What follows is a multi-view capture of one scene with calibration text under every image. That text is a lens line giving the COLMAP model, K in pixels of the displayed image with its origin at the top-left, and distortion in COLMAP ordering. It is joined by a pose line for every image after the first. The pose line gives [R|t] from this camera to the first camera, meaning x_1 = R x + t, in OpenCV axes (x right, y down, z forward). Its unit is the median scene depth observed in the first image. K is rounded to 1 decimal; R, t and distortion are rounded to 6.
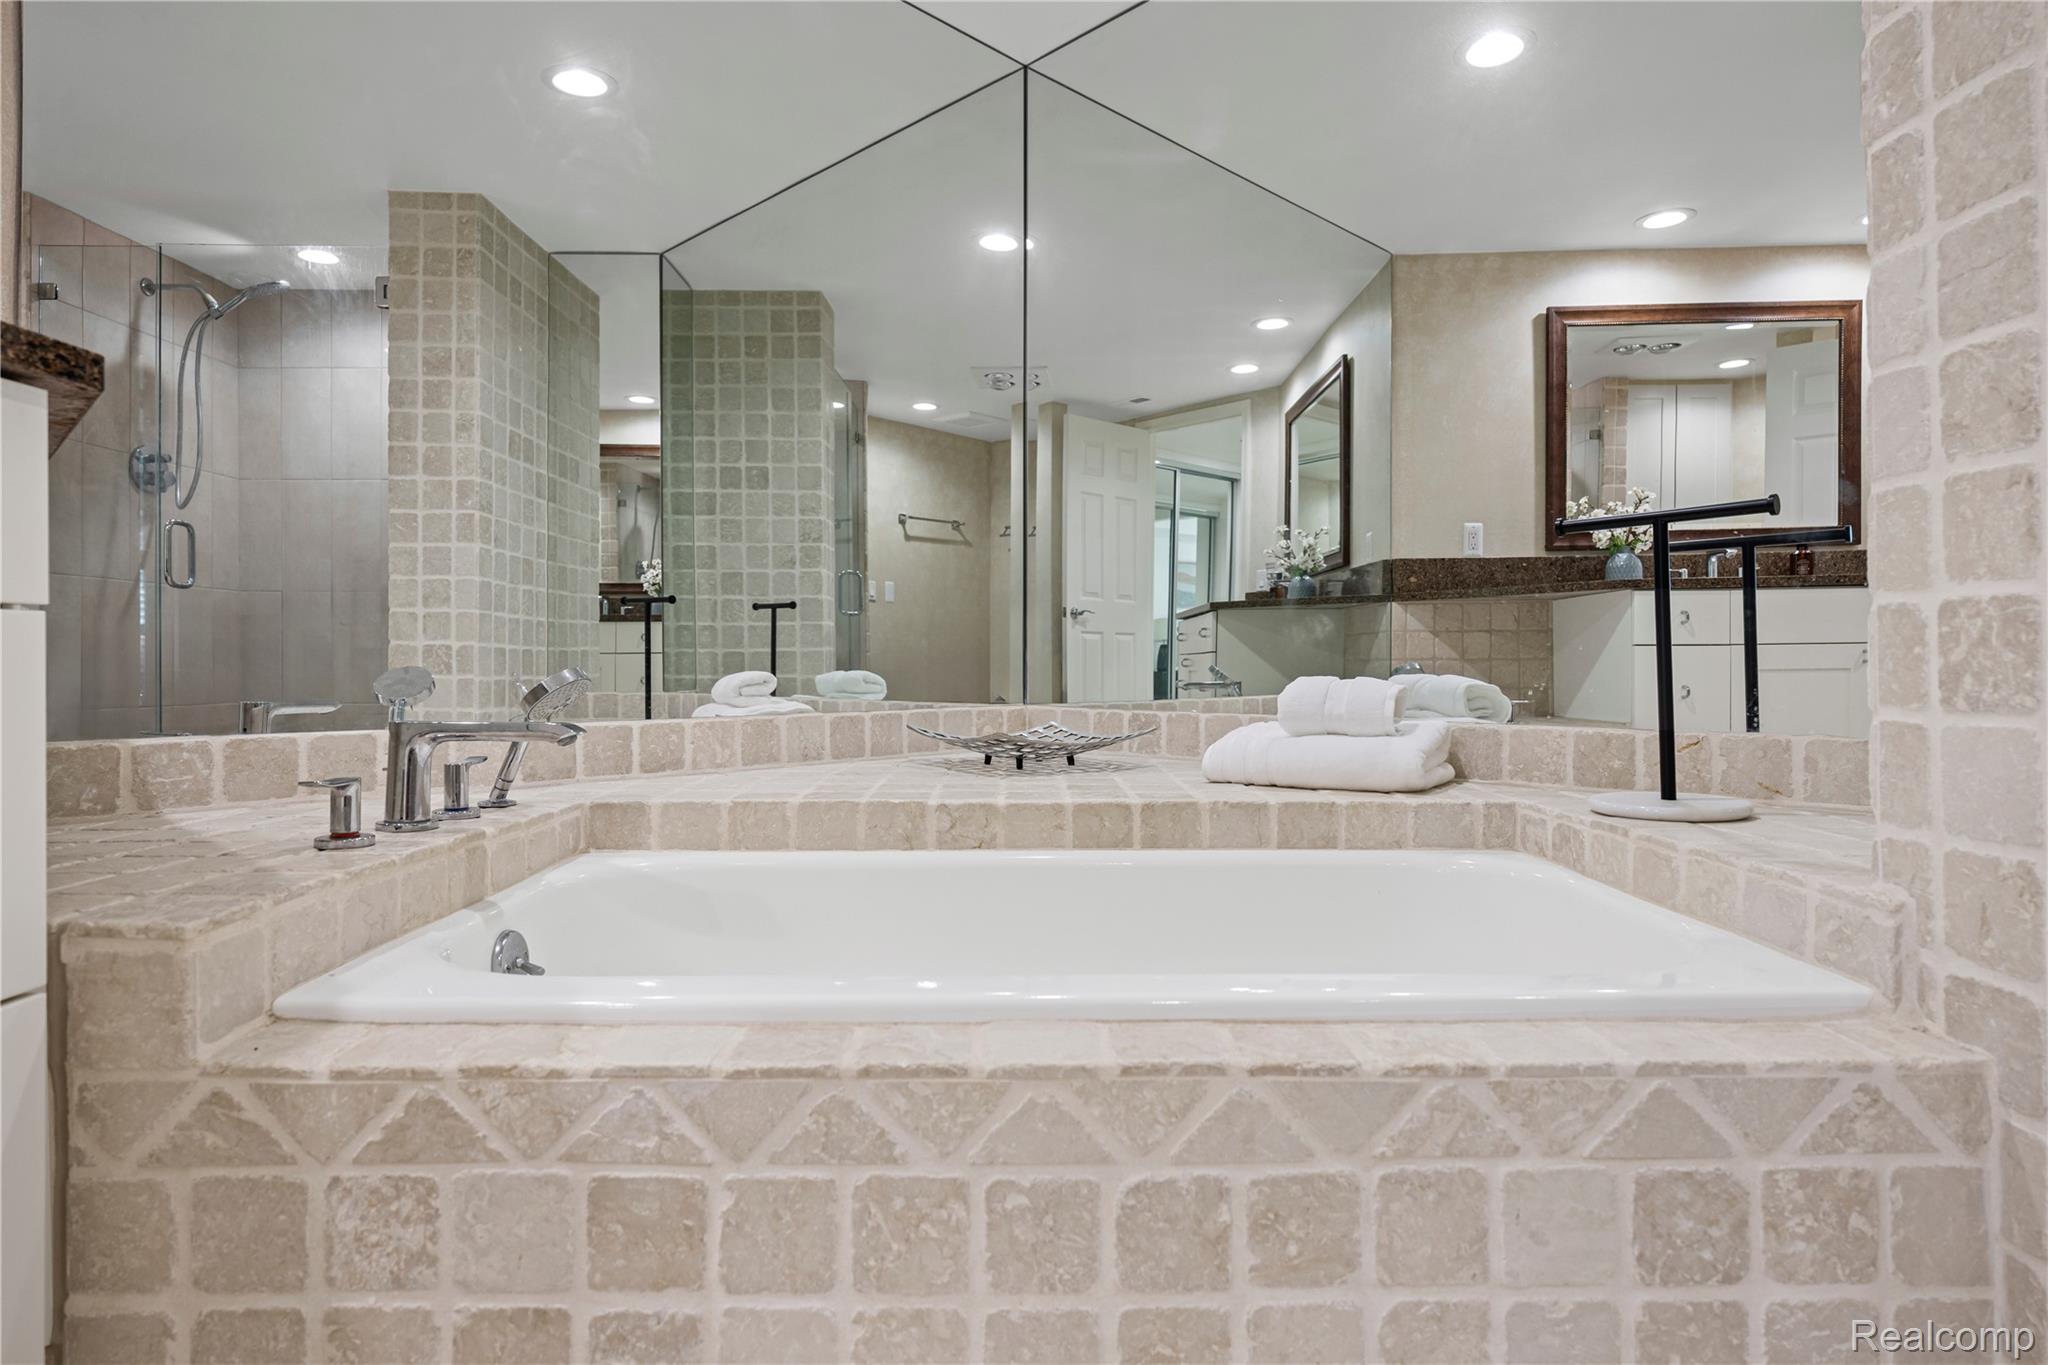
lens RADIAL K [[1120.8, 0, 1016.5], [0, 1120.8, 654.2], [0, 0, 1]] dist [0.011354, -0.010075]
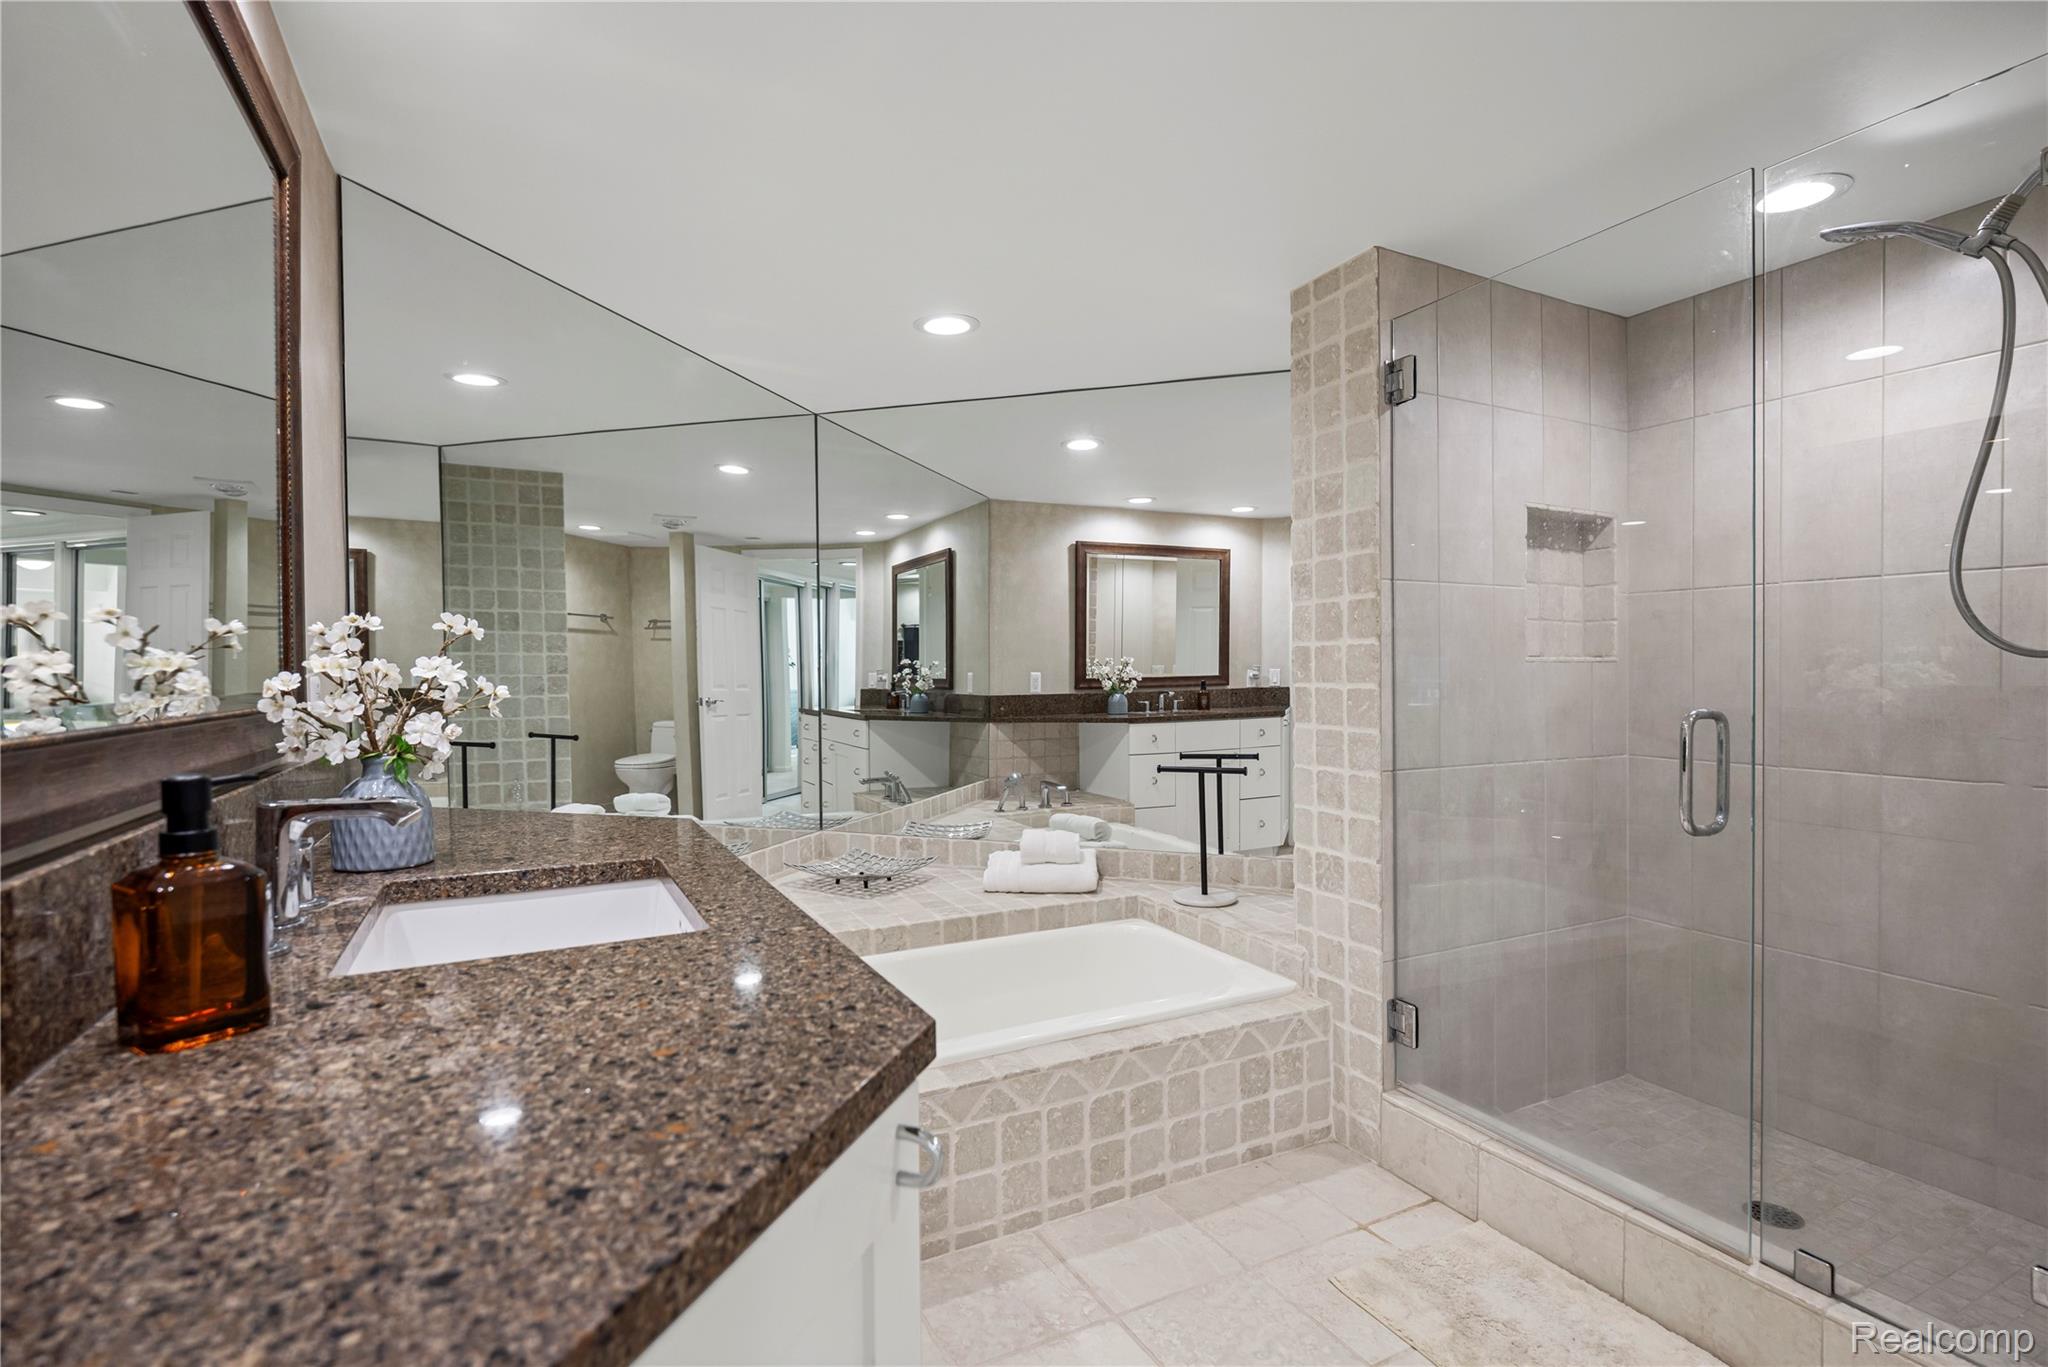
lens RADIAL K [[947.7, 0, 1009.8], [0, 947.7, 683.3], [0, 0, 1]] dist [0.002348, 0.000189]
pose [[0.896293, -0.005331, 0.443430, -1.064041], [-0.000371, 0.999918, 0.012771, -0.549308], [-0.443461, -0.011611, 0.896218, -0.926811]]
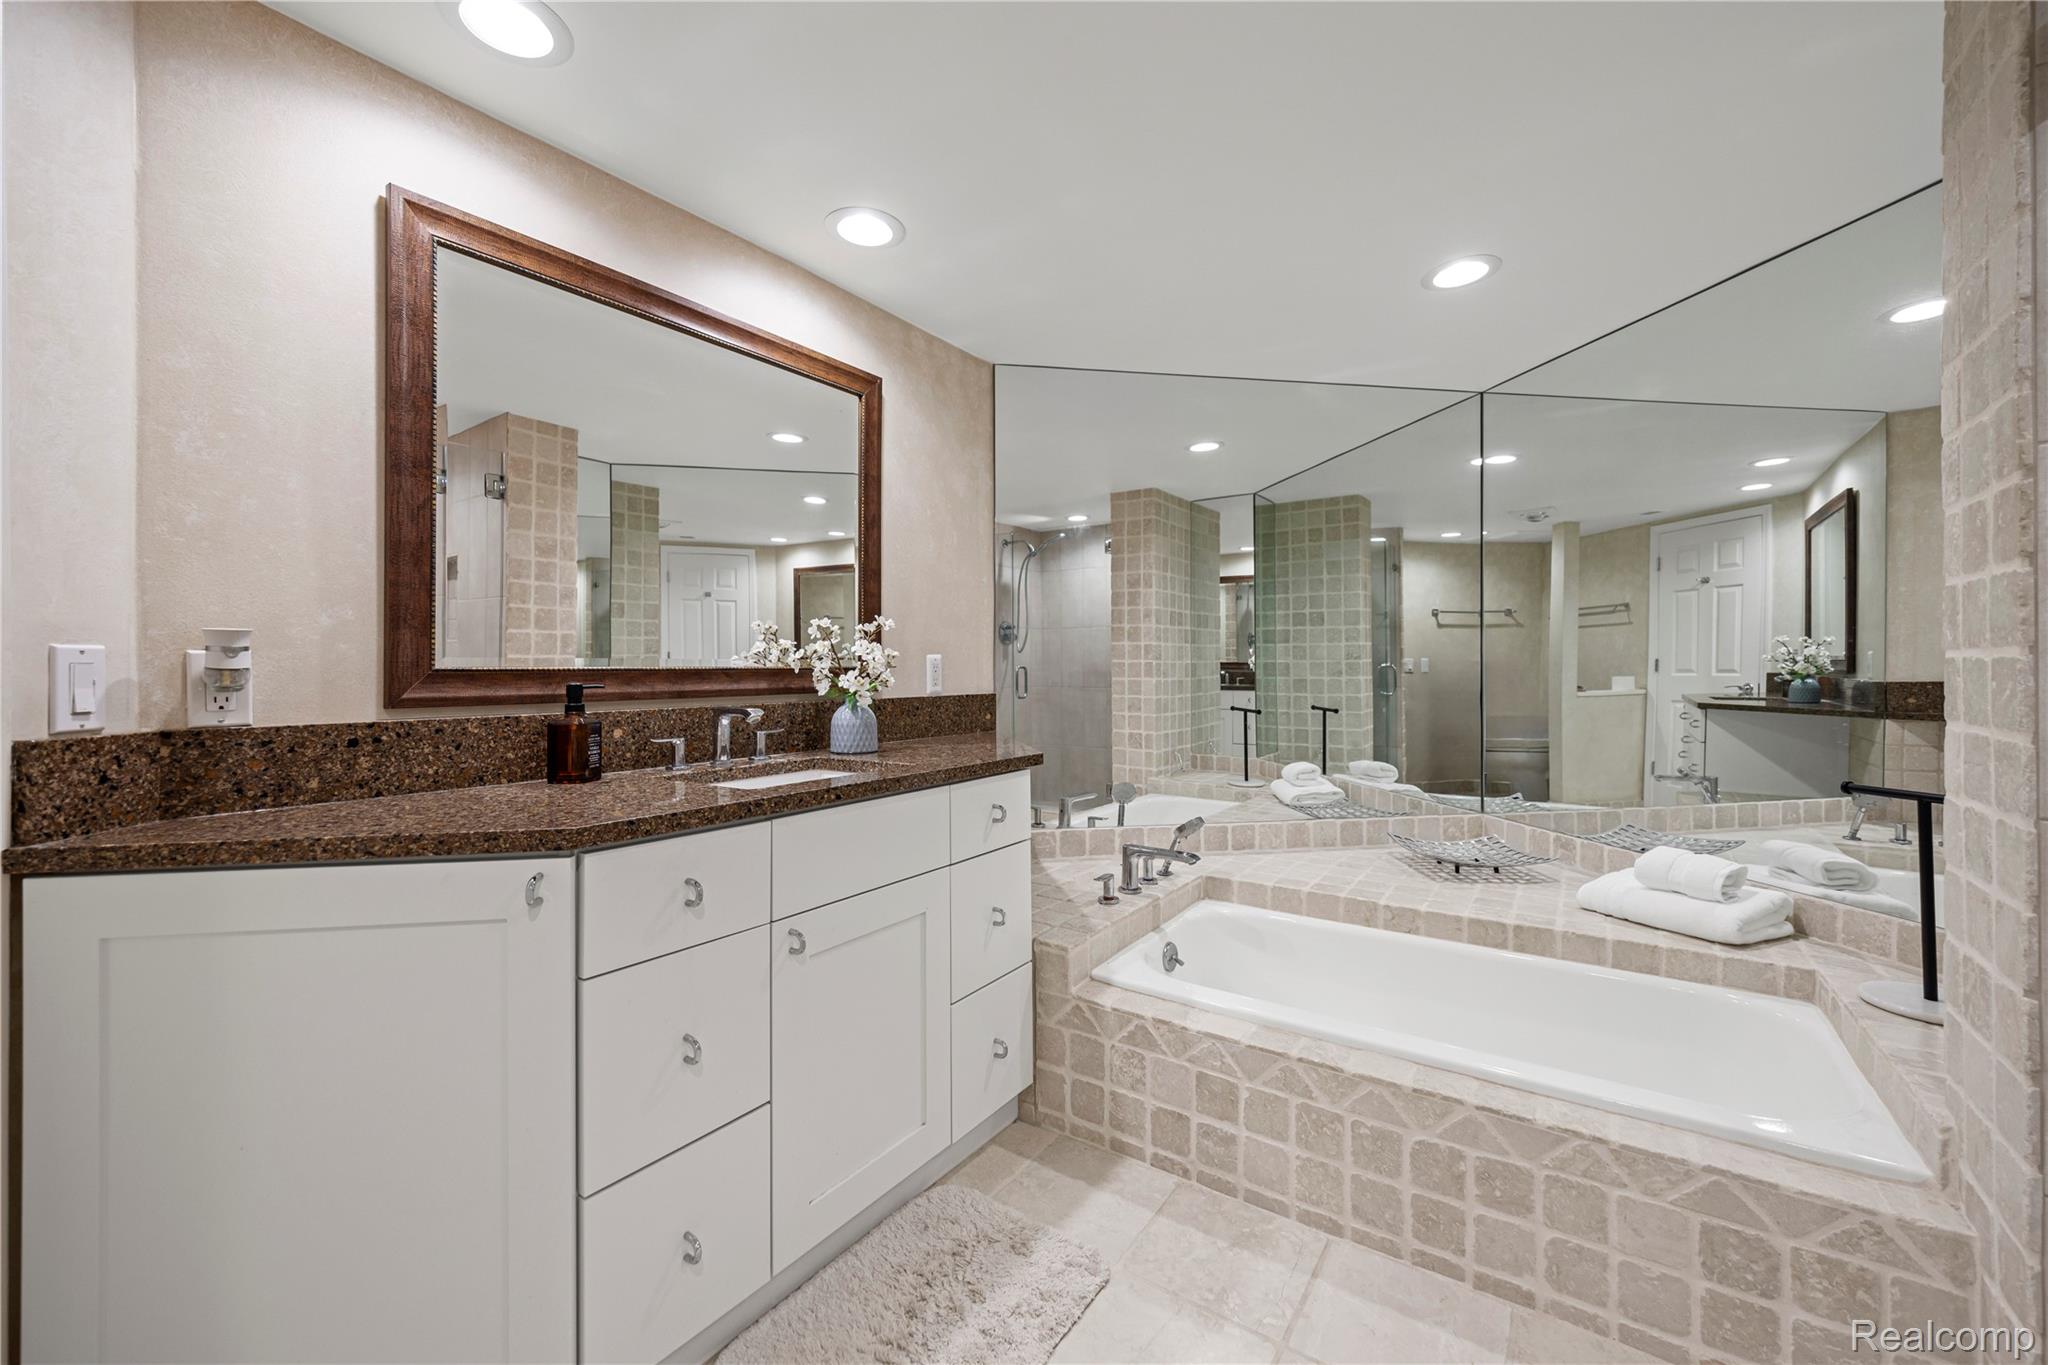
lens RADIAL K [[798.2, 0, 1024.4], [0, 798.2, 669.3], [0, 0, 1]] dist [-0.000730, 0.000705]
pose [[0.821195, -0.002234, -0.570643, 0.370774], [0.005576, 0.999976, 0.004109, -0.499378], [0.570620, -0.006557, 0.821188, -0.791090]]
